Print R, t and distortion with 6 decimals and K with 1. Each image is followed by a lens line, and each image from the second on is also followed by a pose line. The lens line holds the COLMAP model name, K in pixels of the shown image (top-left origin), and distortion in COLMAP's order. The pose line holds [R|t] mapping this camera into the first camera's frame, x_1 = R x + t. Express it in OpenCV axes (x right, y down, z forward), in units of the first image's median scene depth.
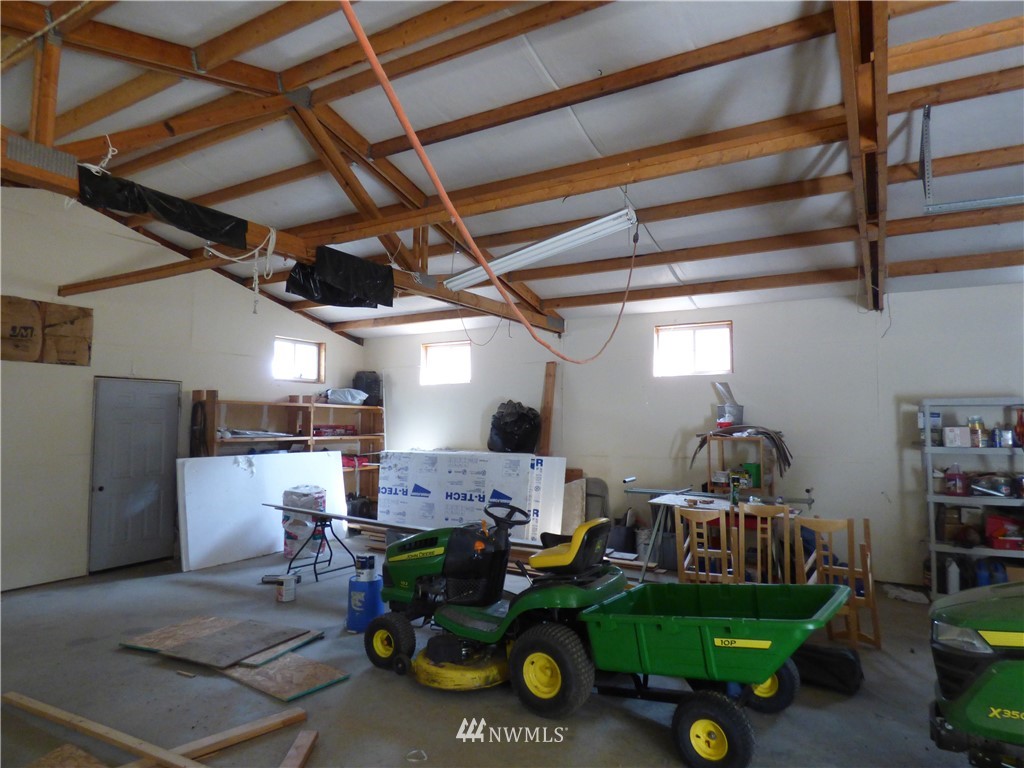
lens RADIAL K [[622.8, 0, 516.5], [0, 622.8, 381.9], [0, 0, 1]] dist [-0.017783, 0.000482]
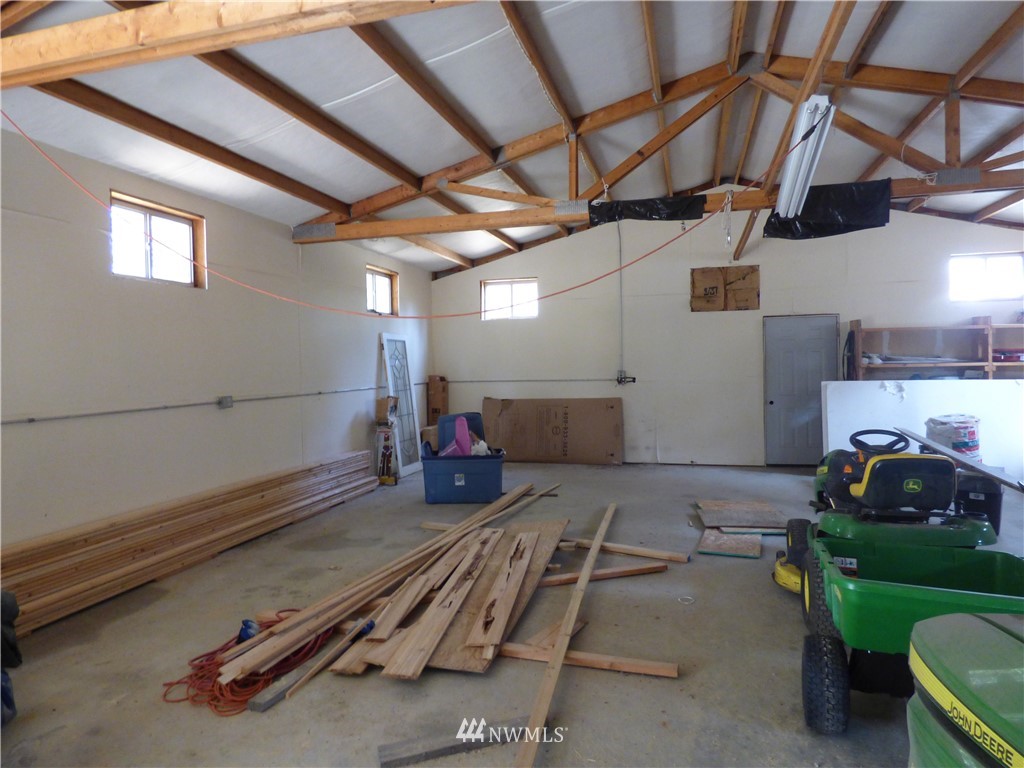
lens RADIAL K [[622.8, 0, 516.5], [0, 622.8, 381.9], [0, 0, 1]] dist [-0.017783, 0.000482]
pose [[0.244971, 0.025764, -0.969188, 0.444082], [0.085317, 0.995196, 0.048020, 0.019719], [0.965769, -0.094452, 0.241596, 0.160939]]
